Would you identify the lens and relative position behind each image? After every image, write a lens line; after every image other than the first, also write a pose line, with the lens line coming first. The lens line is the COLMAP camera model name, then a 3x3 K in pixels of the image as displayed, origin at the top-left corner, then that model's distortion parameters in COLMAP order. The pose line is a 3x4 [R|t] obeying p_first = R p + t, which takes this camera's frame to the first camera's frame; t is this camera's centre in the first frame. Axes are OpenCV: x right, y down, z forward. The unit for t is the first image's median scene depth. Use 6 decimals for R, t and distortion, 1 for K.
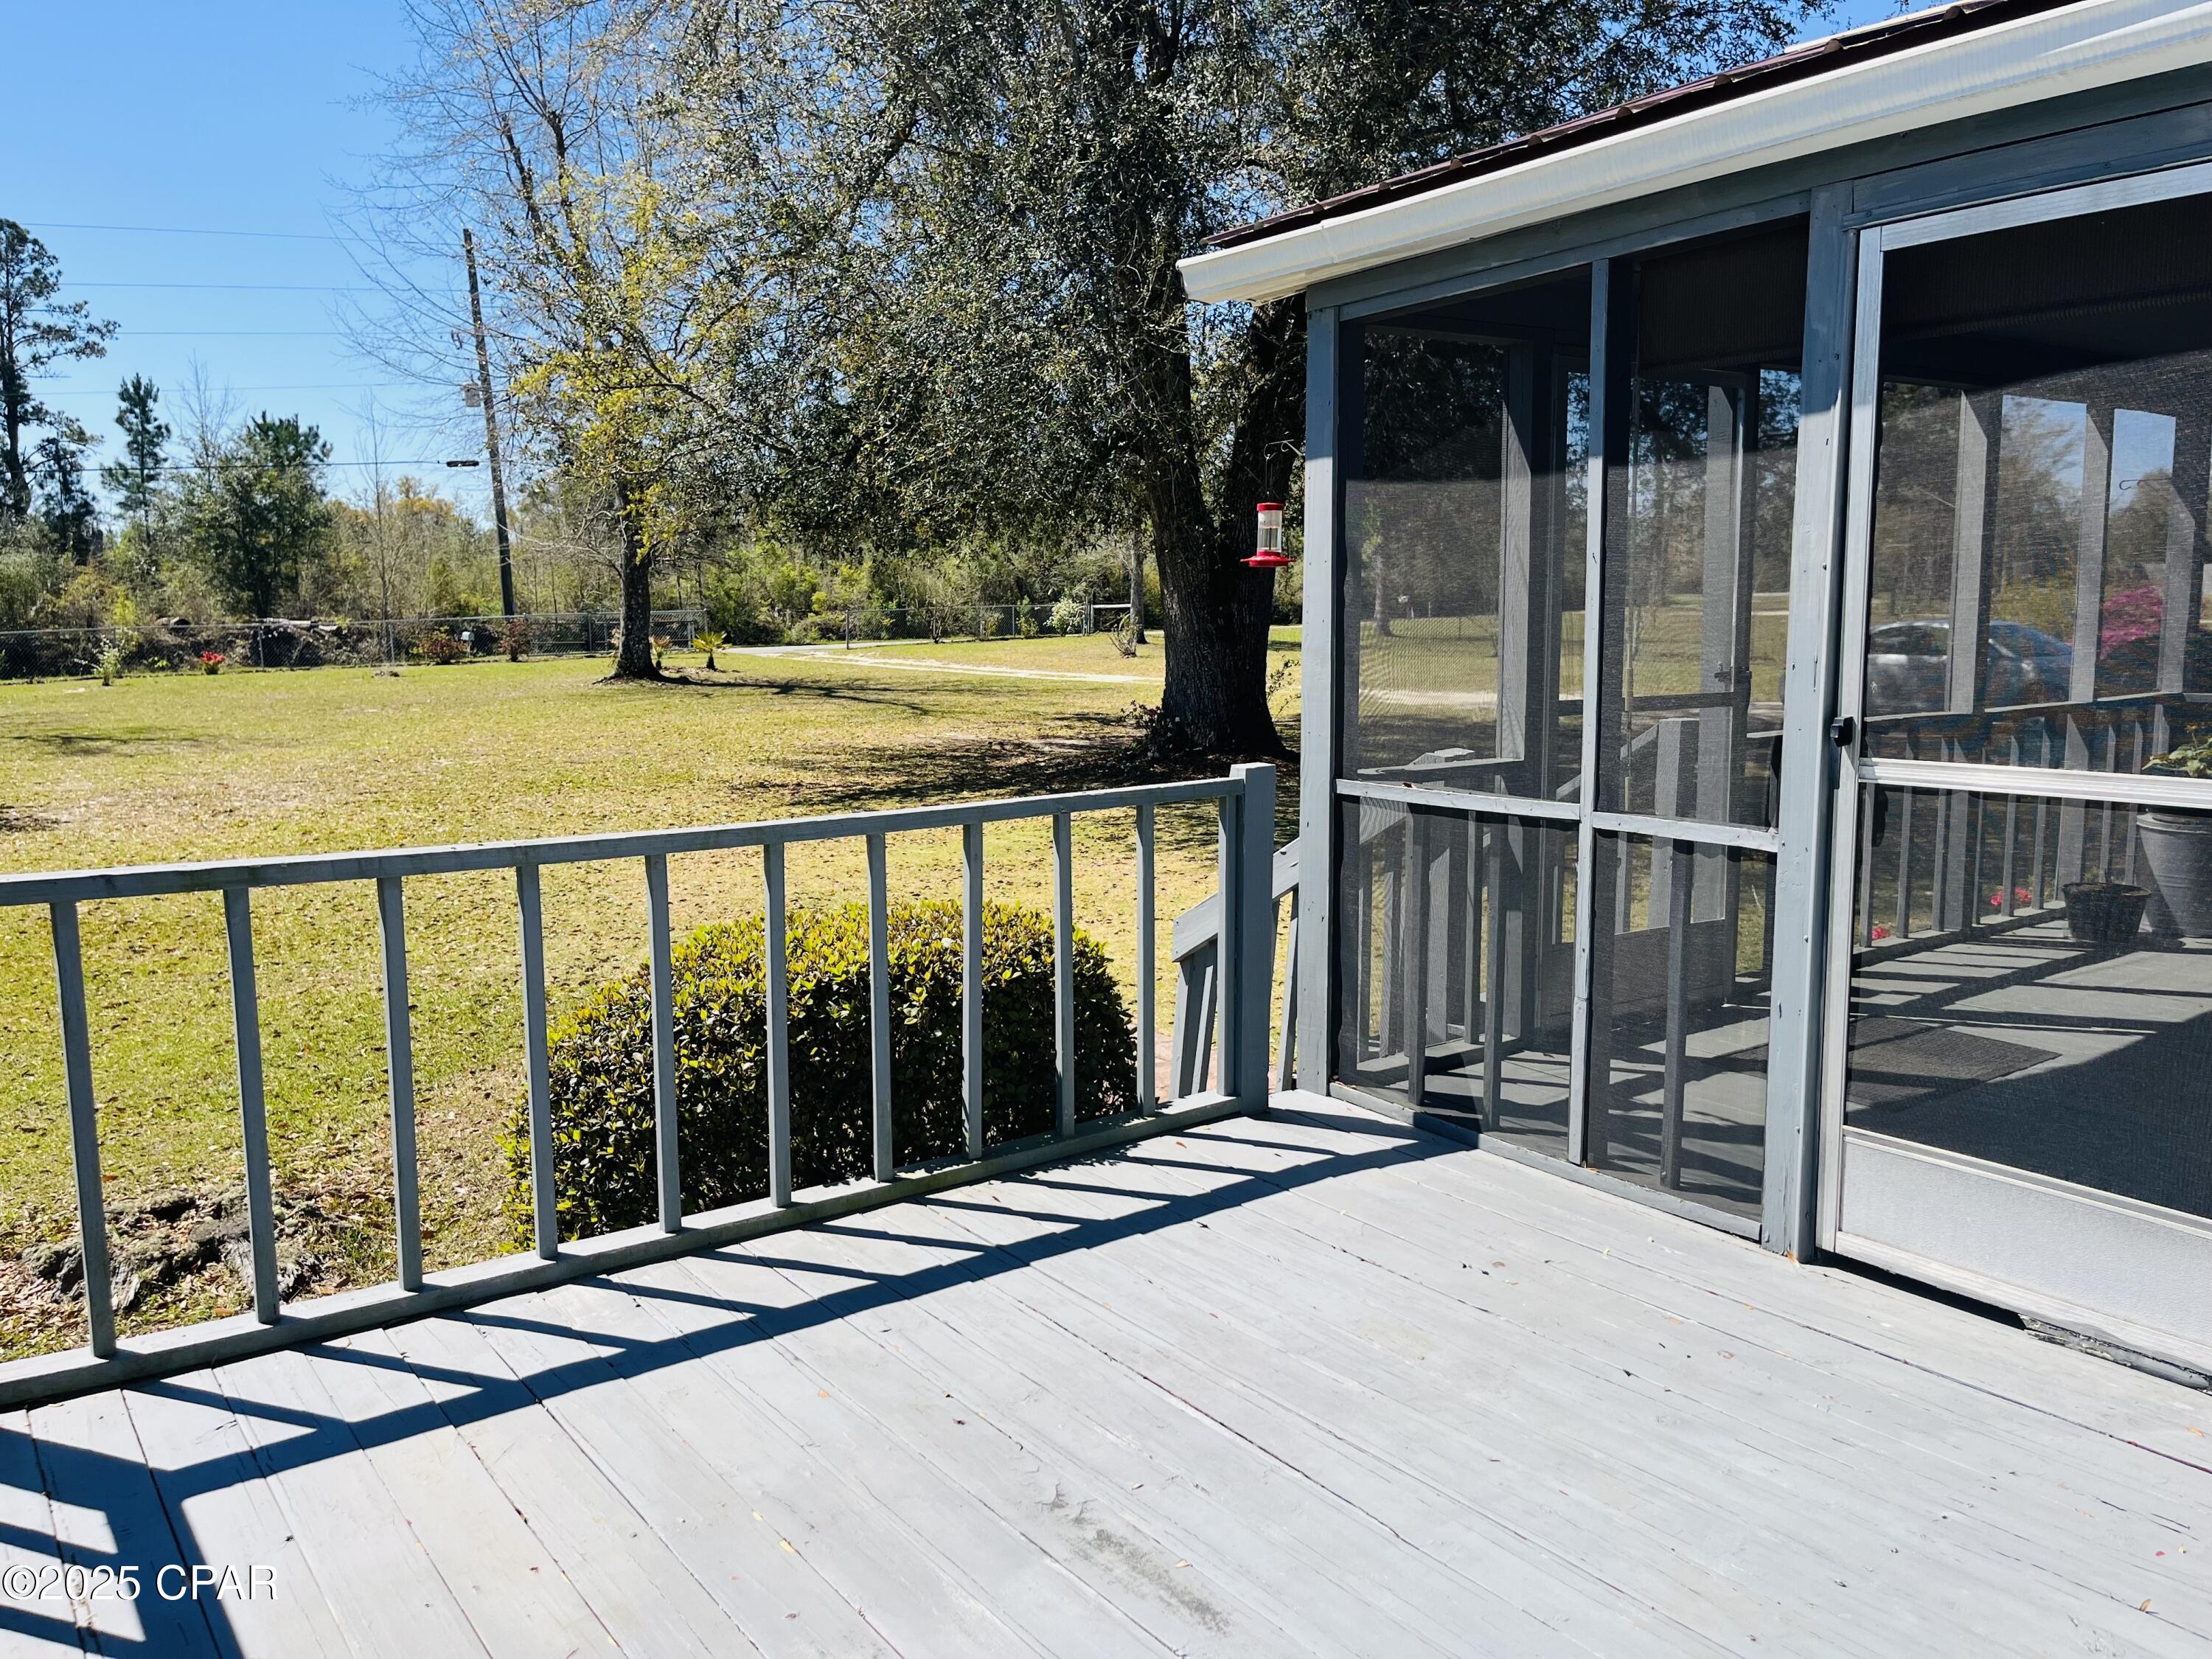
lens RADIAL K [[1681.4, 0, 1095.2], [0, 1681.4, 833.1], [0, 0, 1]] dist [0.067004, -0.085539]
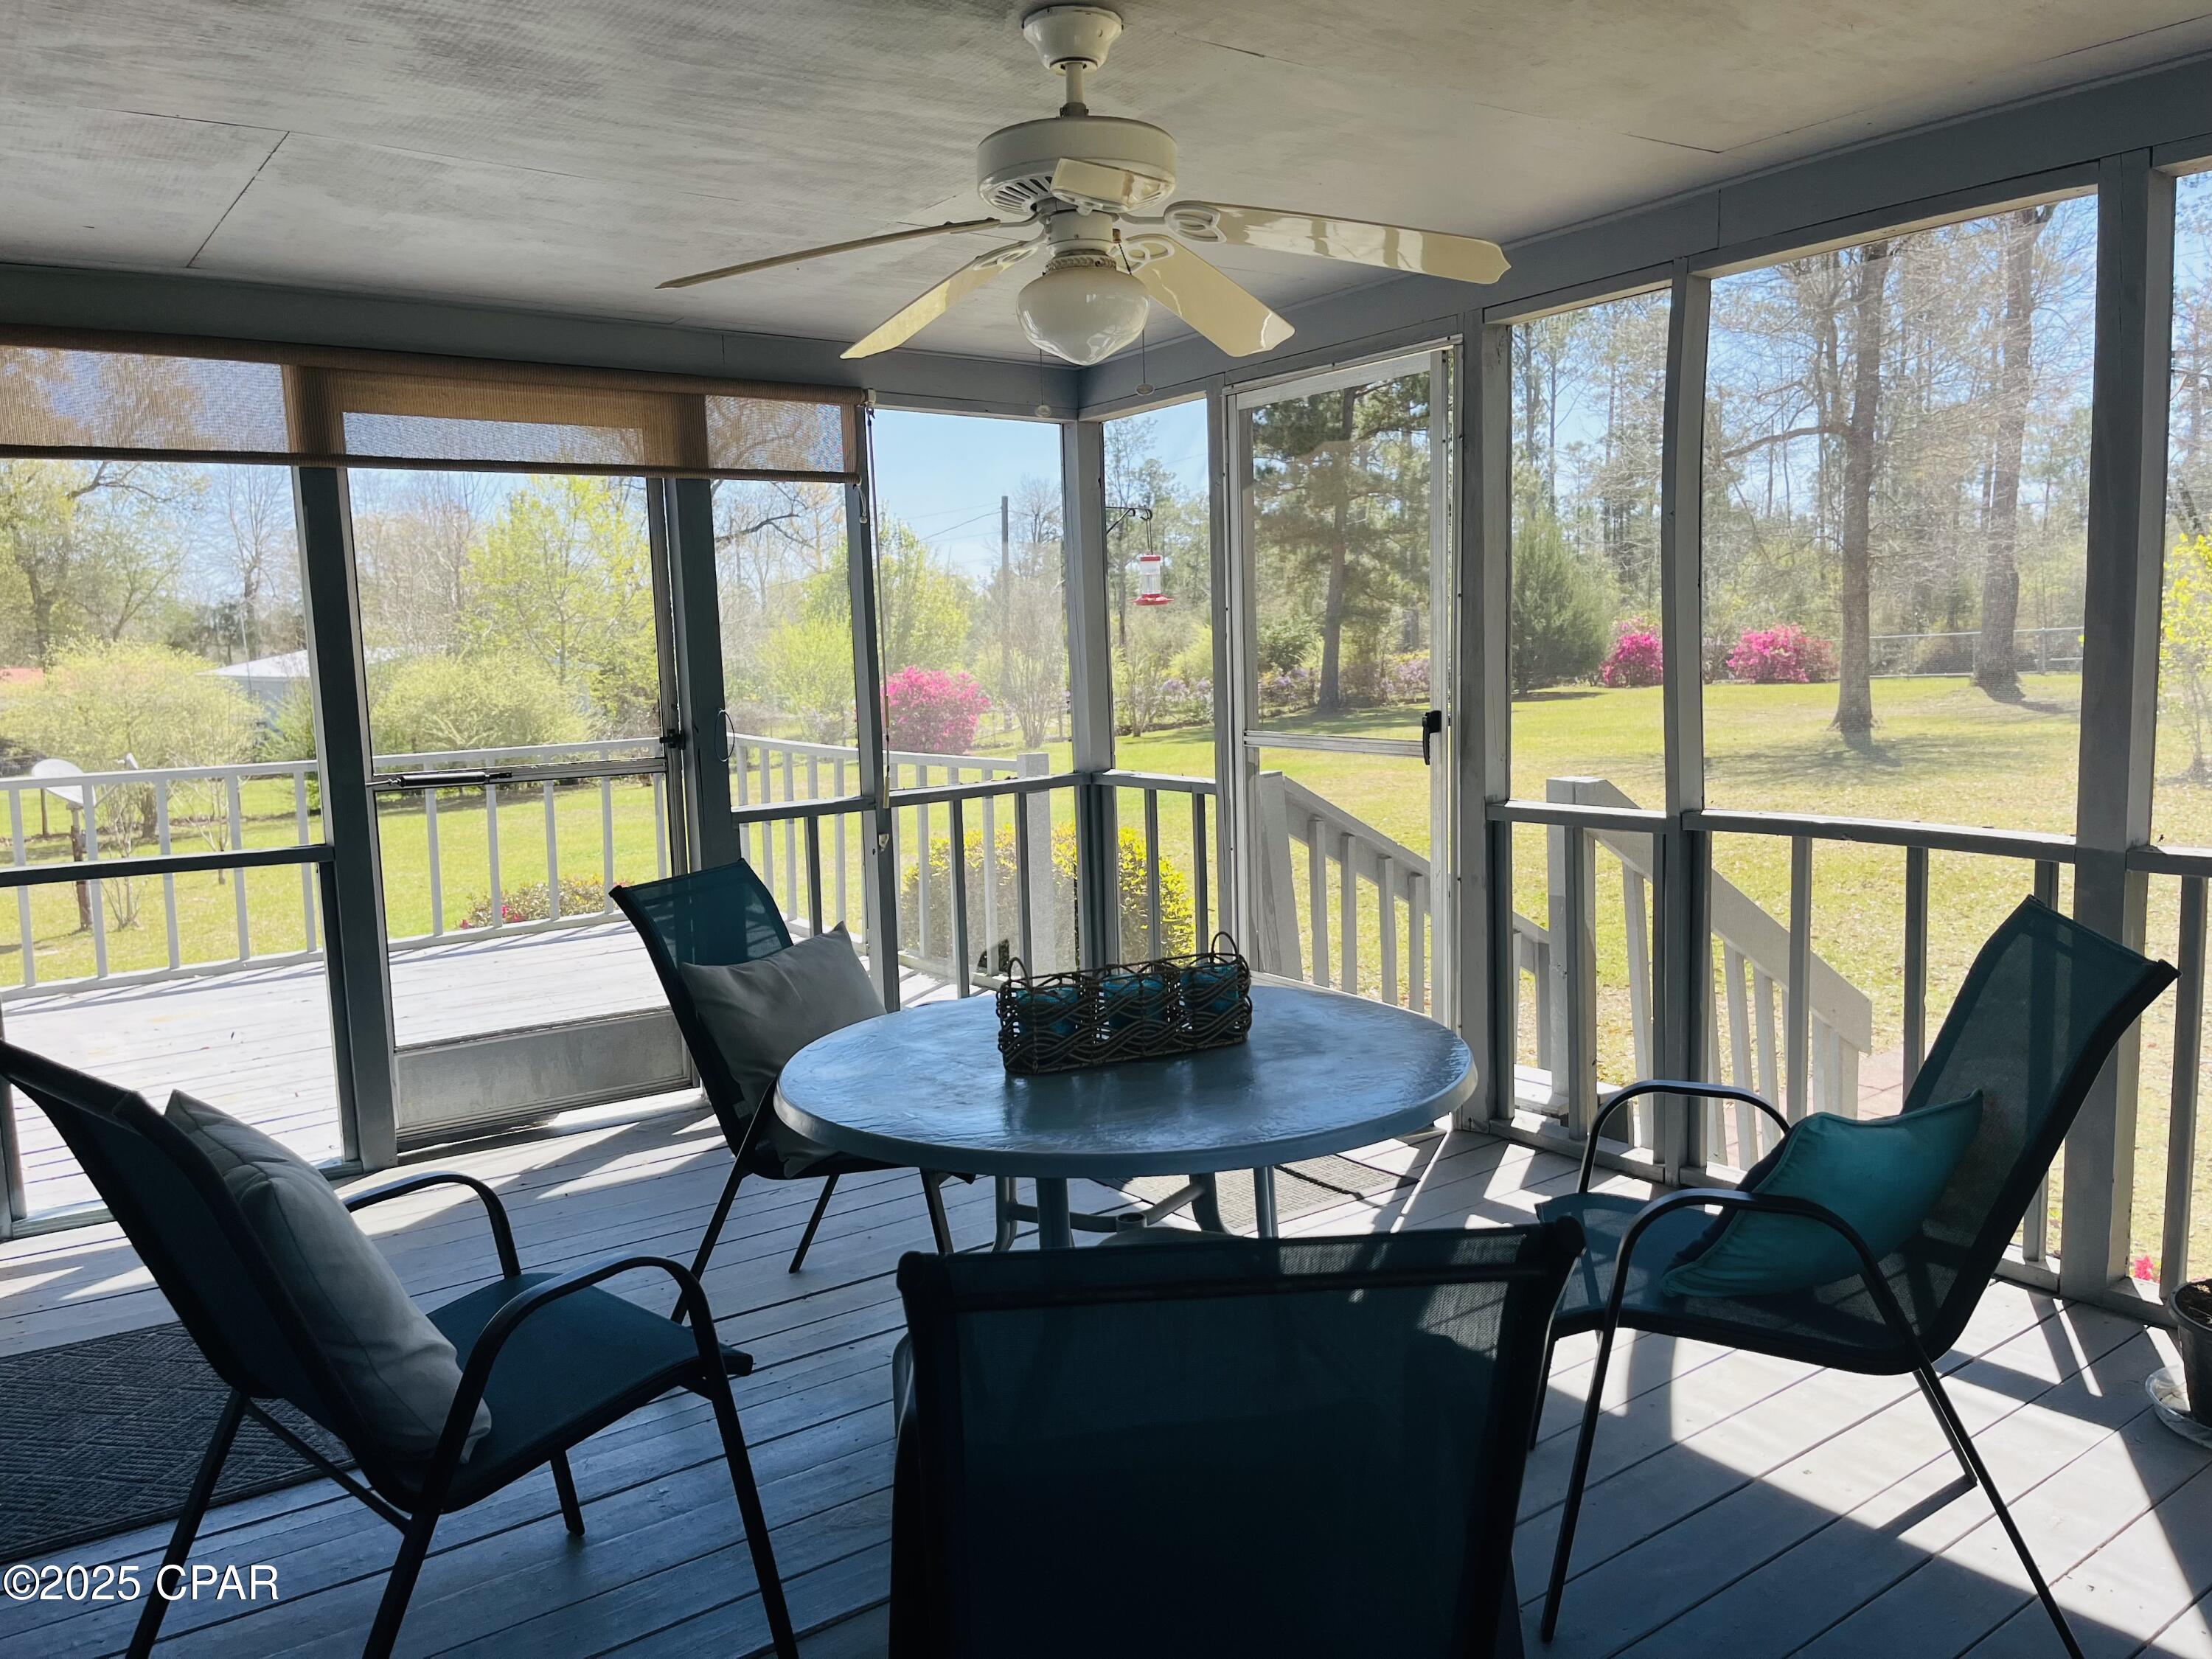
lens RADIAL K [[1681.4, 0, 1095.2], [0, 1681.4, 833.1], [0, 0, 1]] dist [0.067004, -0.085539]
pose [[-0.004683, 0.136434, -0.990638, 0.896517], [-0.101220, 0.985496, 0.136204, -0.101970], [0.994853, 0.100910, 0.009195, 0.640288]]
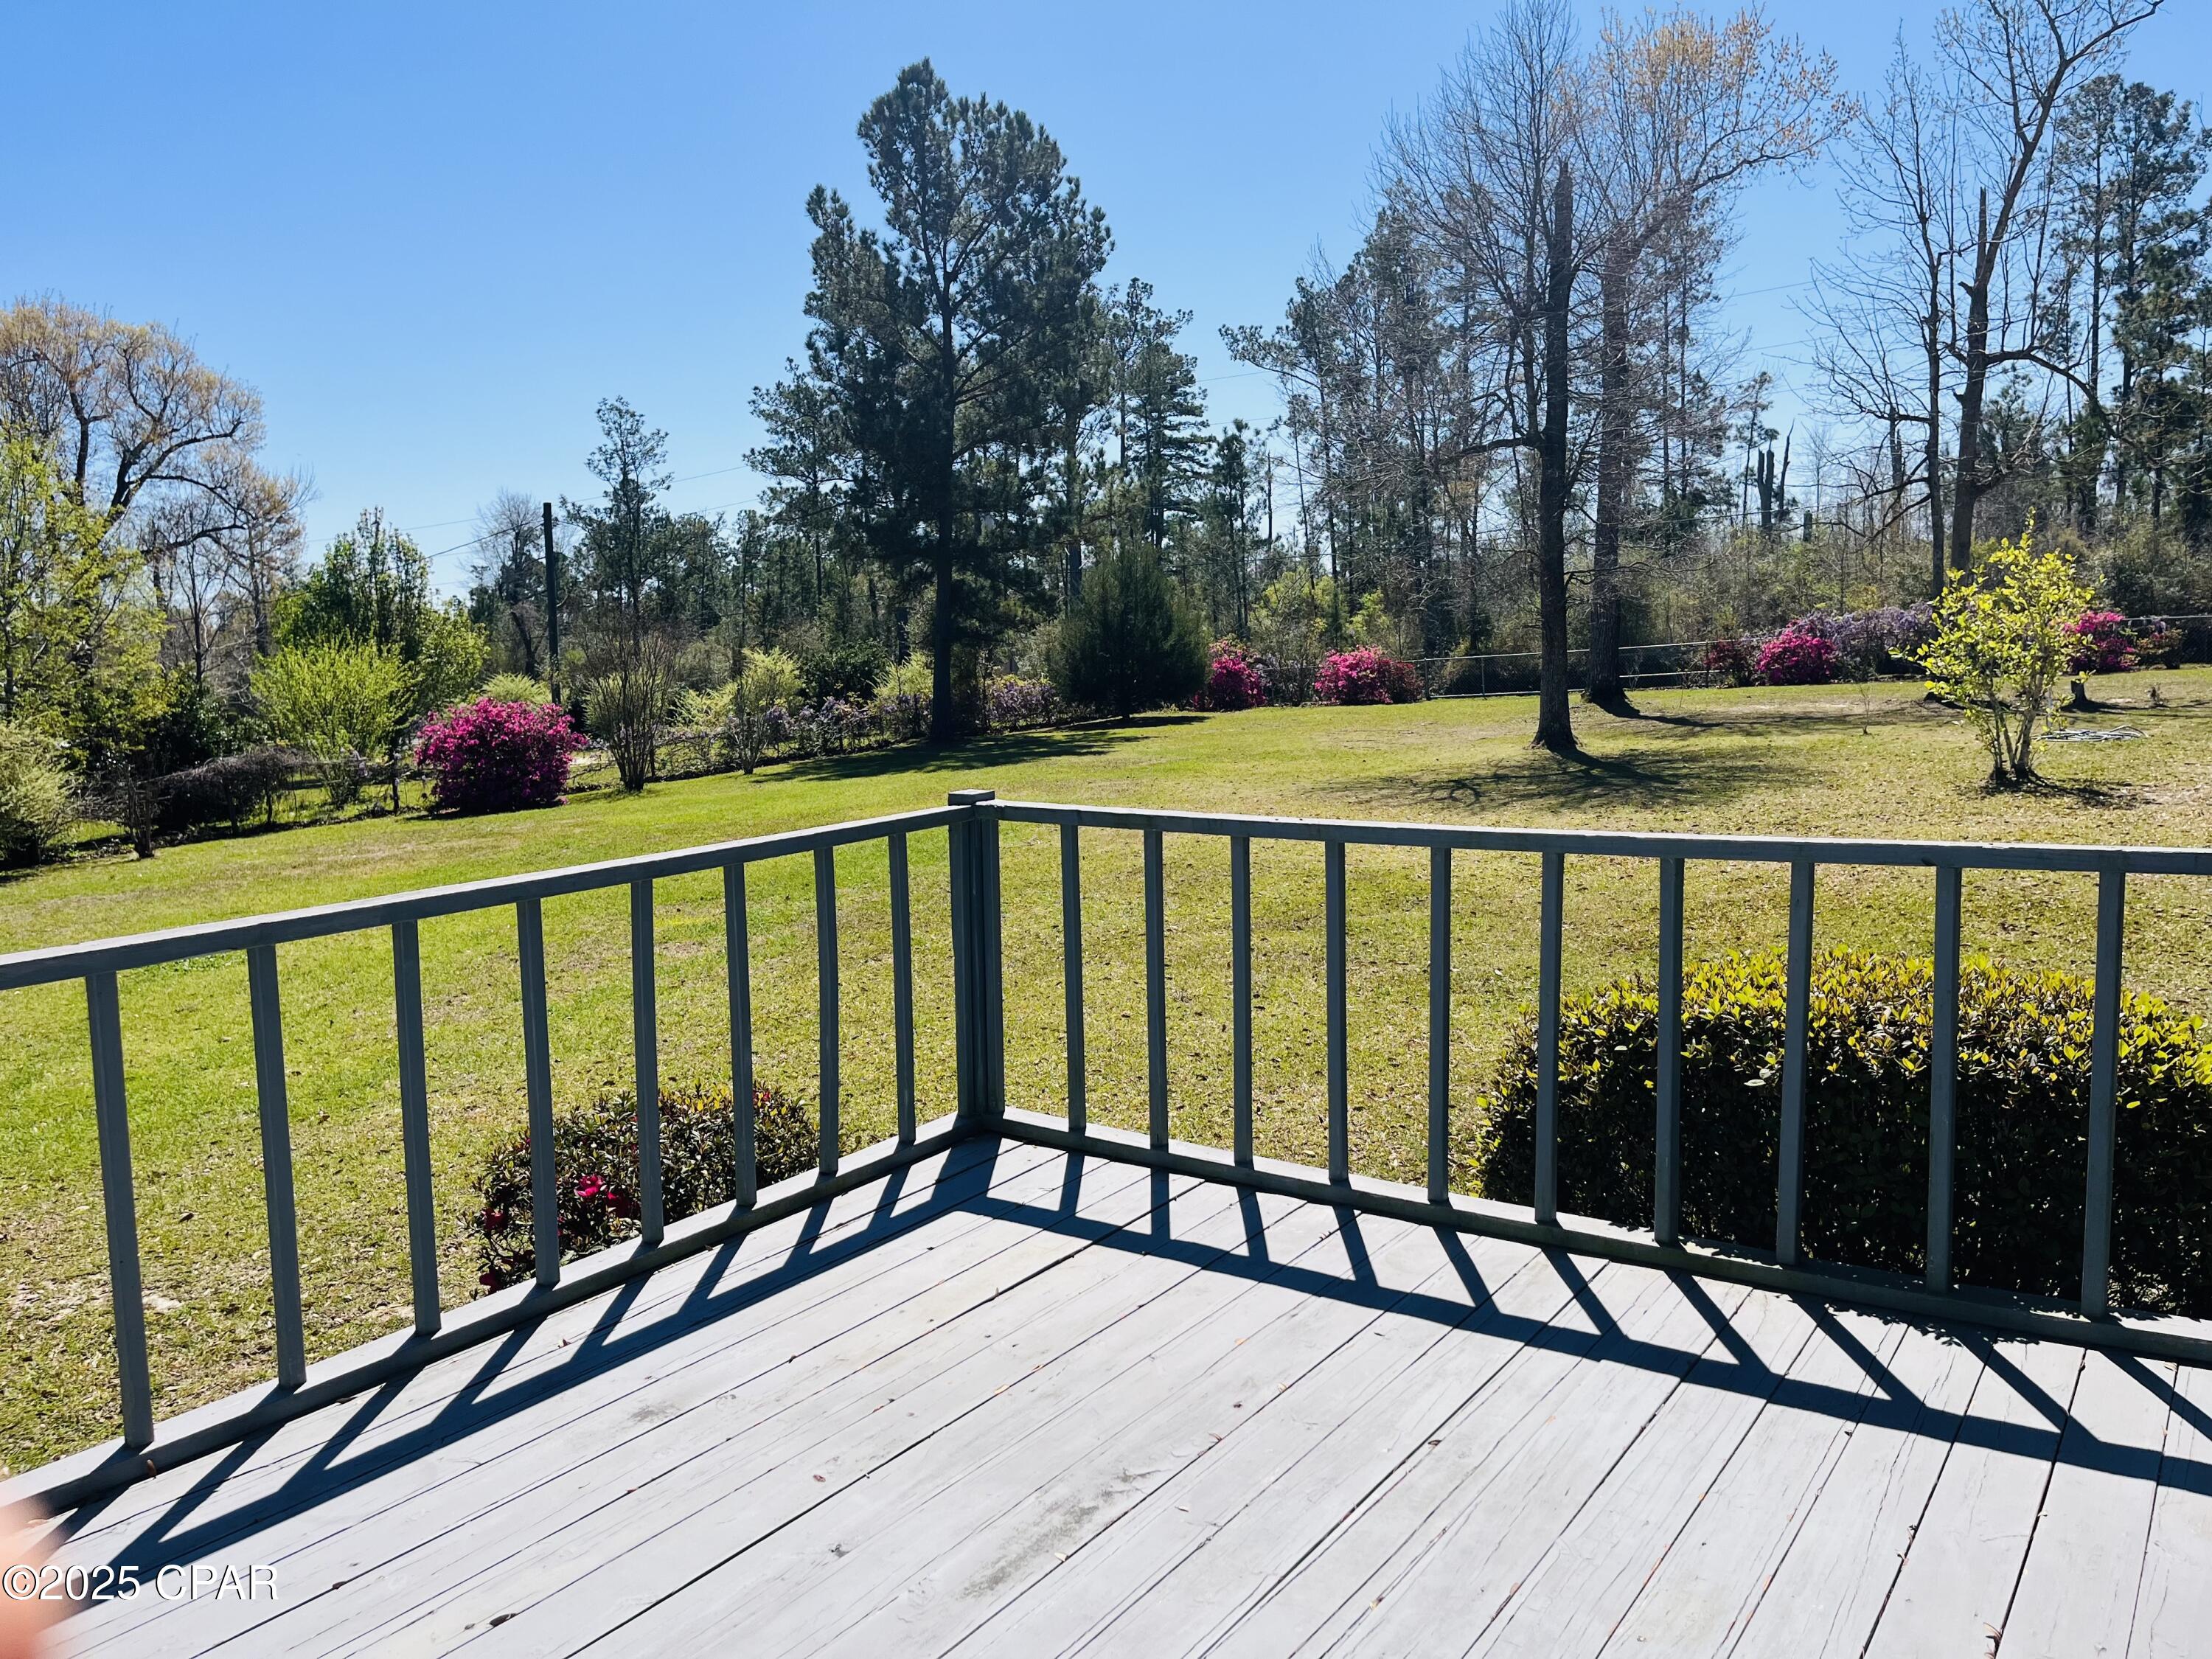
lens RADIAL K [[1681.4, 0, 1095.2], [0, 1681.4, 833.1], [0, 0, 1]] dist [0.067004, -0.085539]
pose [[0.313838, 0.110866, -0.942982, 0.649784], [-0.092452, 0.992008, 0.085860, -0.064173], [0.944965, 0.060235, 0.321579, 0.436359]]
